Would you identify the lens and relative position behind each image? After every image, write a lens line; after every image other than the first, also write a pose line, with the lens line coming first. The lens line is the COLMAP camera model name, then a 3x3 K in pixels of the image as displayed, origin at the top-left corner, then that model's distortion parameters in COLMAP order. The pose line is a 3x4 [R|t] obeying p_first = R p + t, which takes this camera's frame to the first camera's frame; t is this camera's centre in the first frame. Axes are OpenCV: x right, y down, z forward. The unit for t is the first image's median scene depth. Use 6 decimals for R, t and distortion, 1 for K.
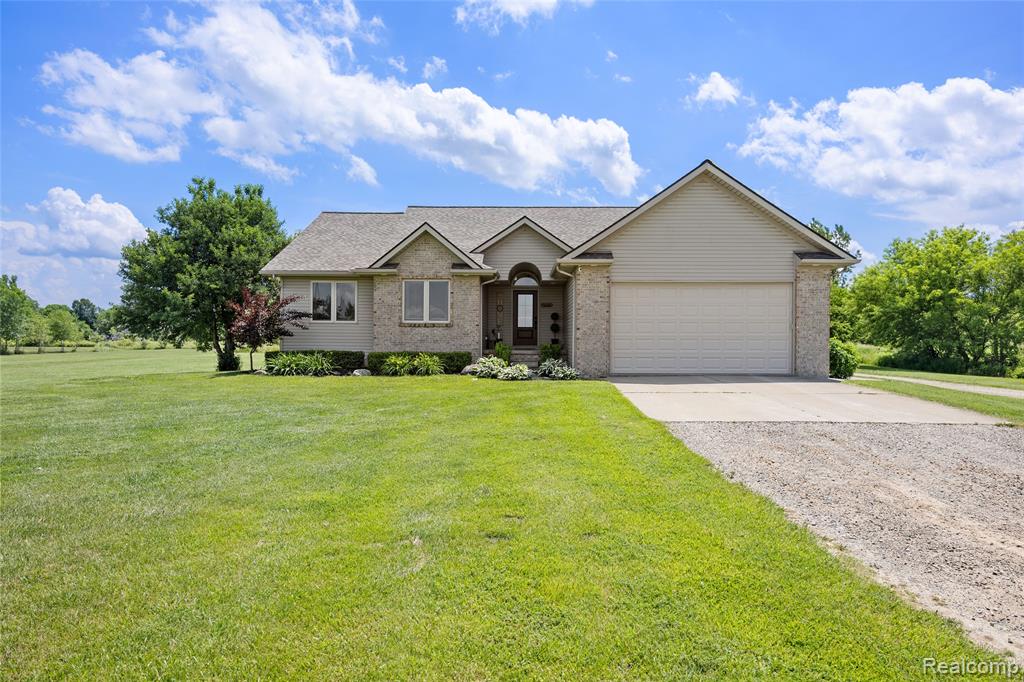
lens RADIAL K [[681.5, 0, 512.0], [0, 681.5, 341.0], [0, 0, 1]] dist [-0.001753, -0.000294]
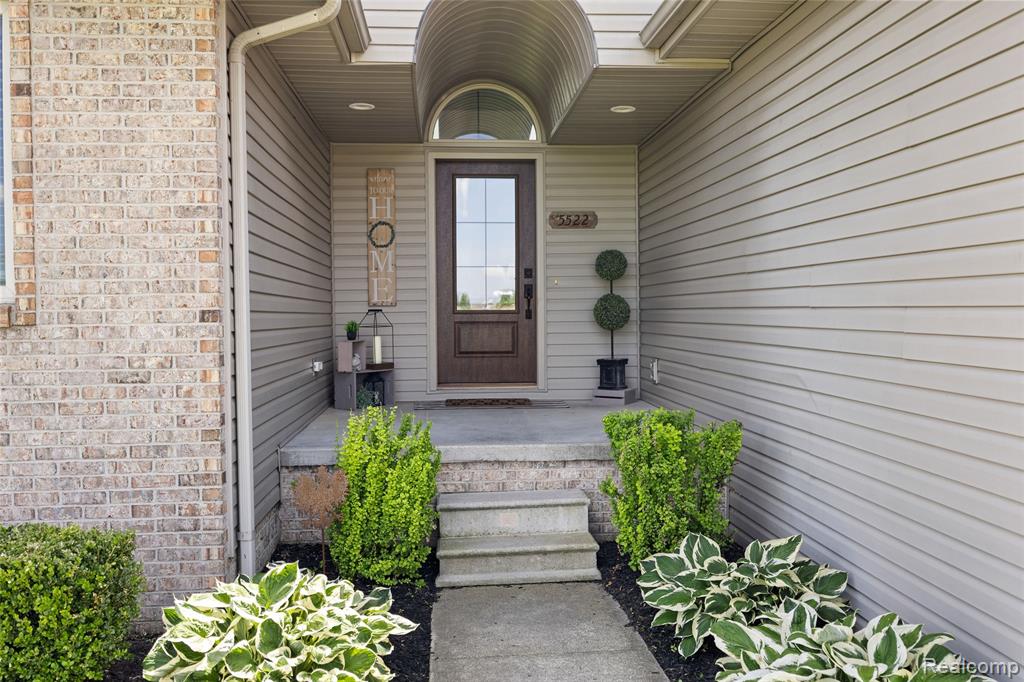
lens RADIAL K [[908.2, 0, 512.0], [0, 908.2, 341.0], [0, 0, 1]] dist [-0.001216, -0.000795]
pose [[0.995055, -0.018717, 0.097542, -0.004132], [0.016133, 0.999499, 0.027214, -0.018313], [-0.098003, -0.025506, 0.994859, 0.676537]]
